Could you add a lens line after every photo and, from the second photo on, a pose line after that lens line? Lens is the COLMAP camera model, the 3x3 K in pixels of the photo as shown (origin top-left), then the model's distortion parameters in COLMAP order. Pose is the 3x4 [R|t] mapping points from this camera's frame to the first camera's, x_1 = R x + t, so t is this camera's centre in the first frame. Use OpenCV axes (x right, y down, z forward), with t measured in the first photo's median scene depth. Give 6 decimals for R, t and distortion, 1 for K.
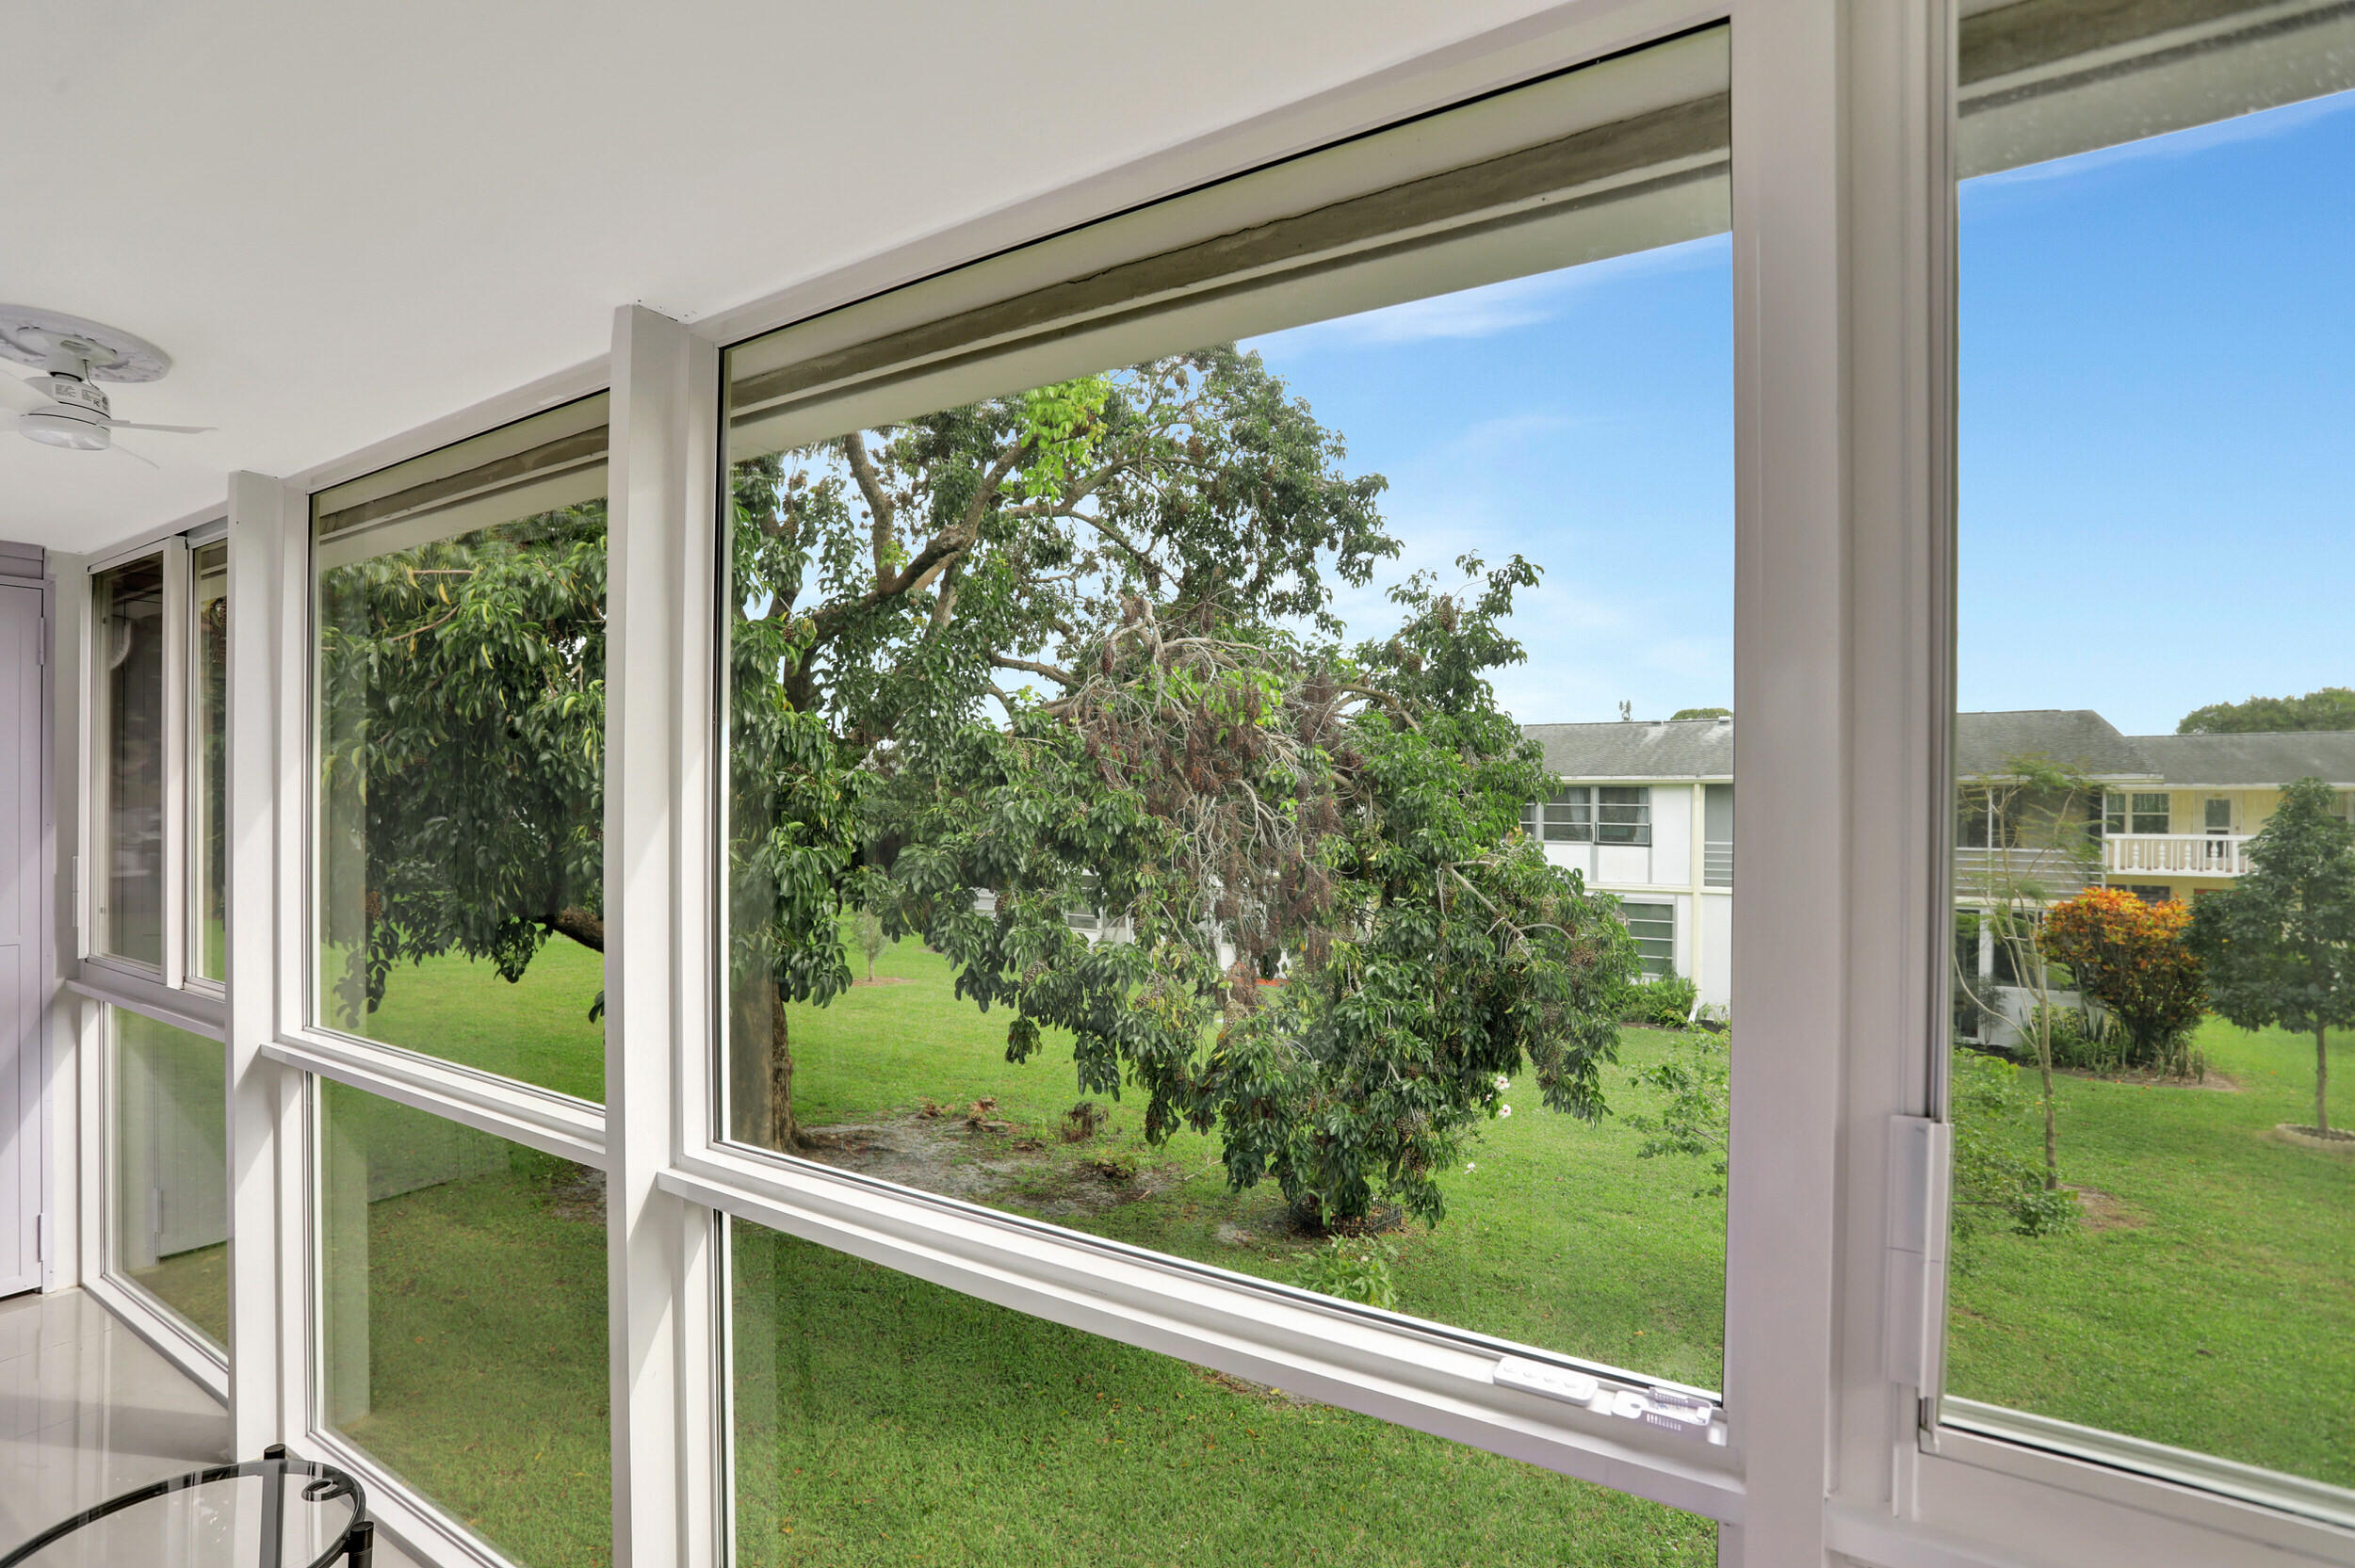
lens RADIAL K [[1154.6, 0, 1124.1], [0, 1154.6, 798.5], [0, 0, 1]] dist [-0.066620, 0.036490]
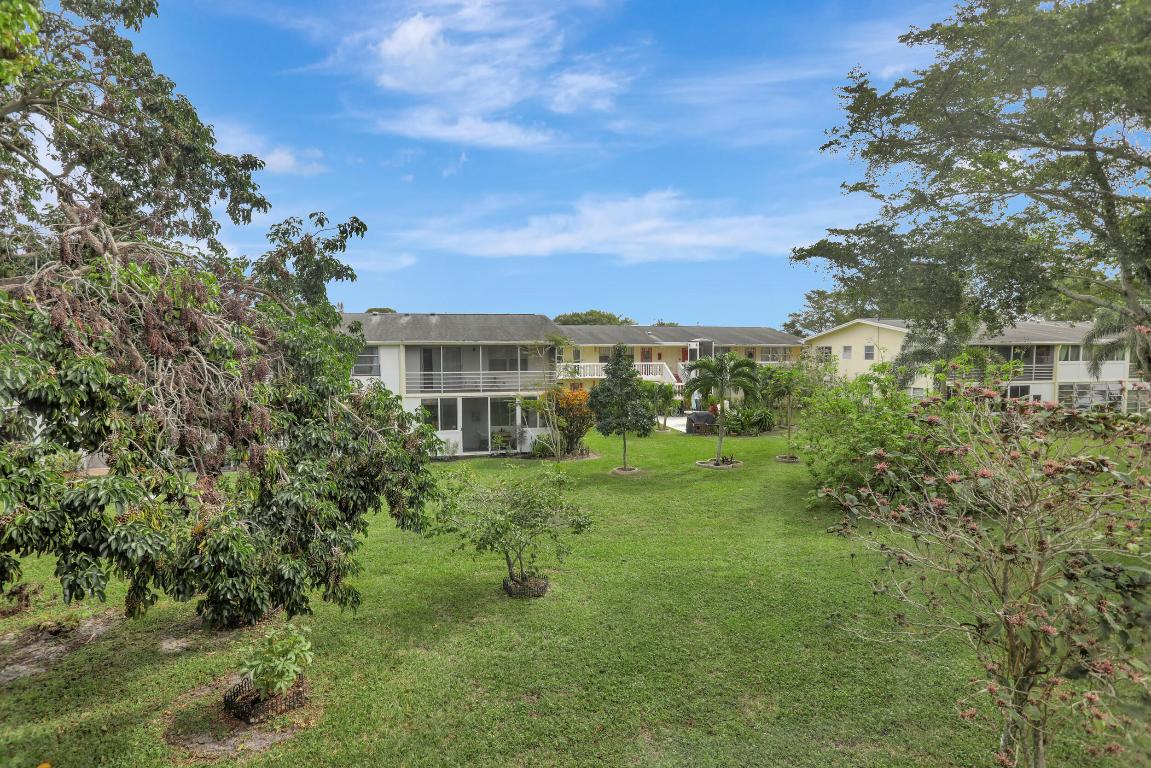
lens RADIAL K [[564.2, 0, 561.3], [0, 564.2, 383.1], [0, 0, 1]] dist [-0.075599, 0.037424]
pose [[0.694578, -0.049784, 0.717693, -0.058161], [0.007307, 0.998039, 0.062159, -0.008764], [-0.719381, -0.037930, 0.693580, 0.164770]]
